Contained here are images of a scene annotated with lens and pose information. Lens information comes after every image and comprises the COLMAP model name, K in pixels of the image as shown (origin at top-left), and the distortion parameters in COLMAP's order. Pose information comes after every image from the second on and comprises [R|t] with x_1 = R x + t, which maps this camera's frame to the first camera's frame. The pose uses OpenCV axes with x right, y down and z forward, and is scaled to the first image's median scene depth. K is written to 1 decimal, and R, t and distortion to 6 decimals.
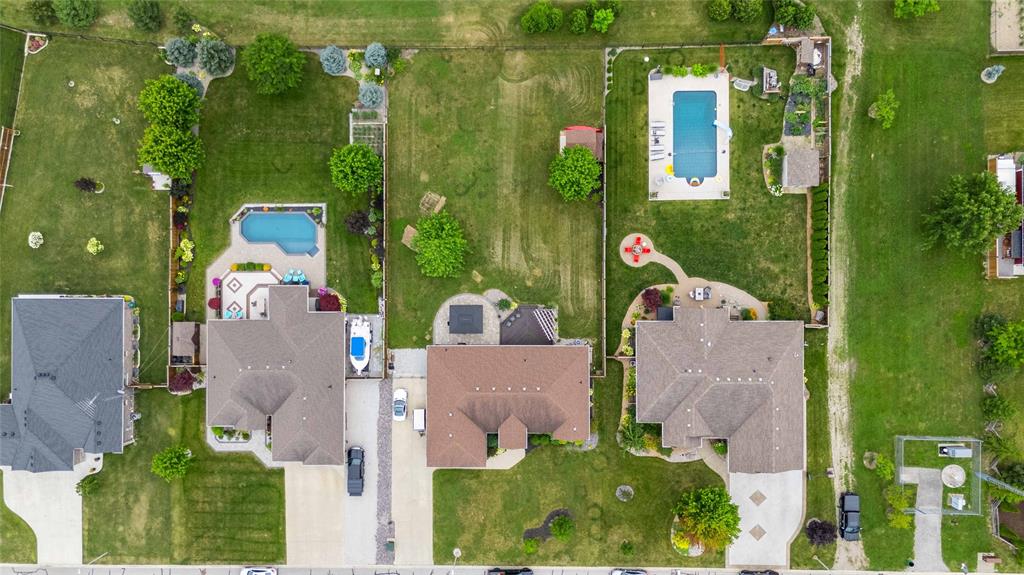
lens RADIAL K [[732.5, 0, 518.1], [0, 732.5, 277.9], [0, 0, 1]] dist [0.072906, -0.092235]
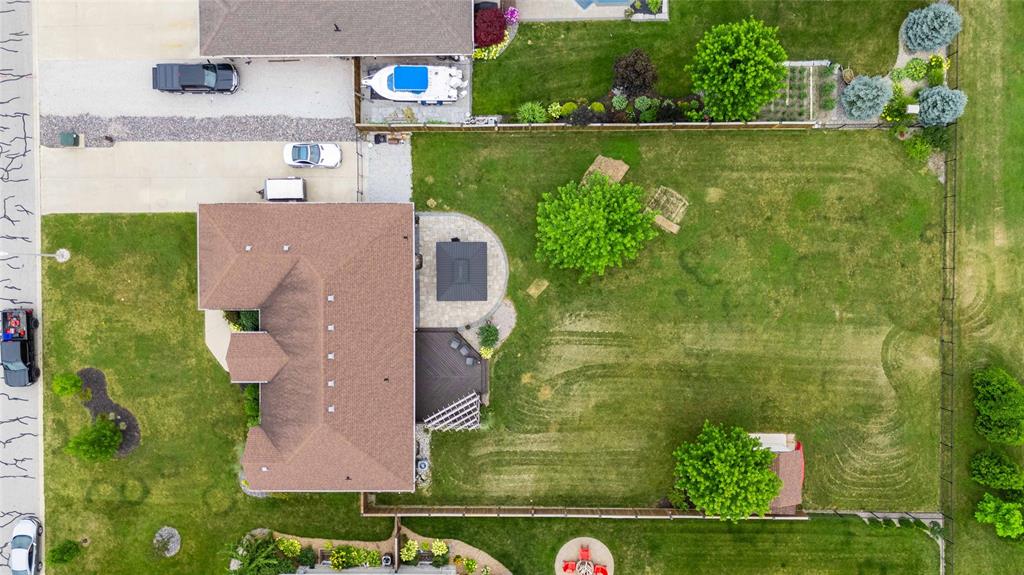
lens RADIAL K [[732.5, 0, 518.1], [0, 732.5, 277.9], [0, 0, 1]] dist [0.072906, -0.092235]
pose [[0.001402, 0.999750, 0.022307, -0.077138], [-0.999222, 0.000521, 0.039433, -0.009161], [0.039412, -0.022345, 0.998973, 0.429081]]
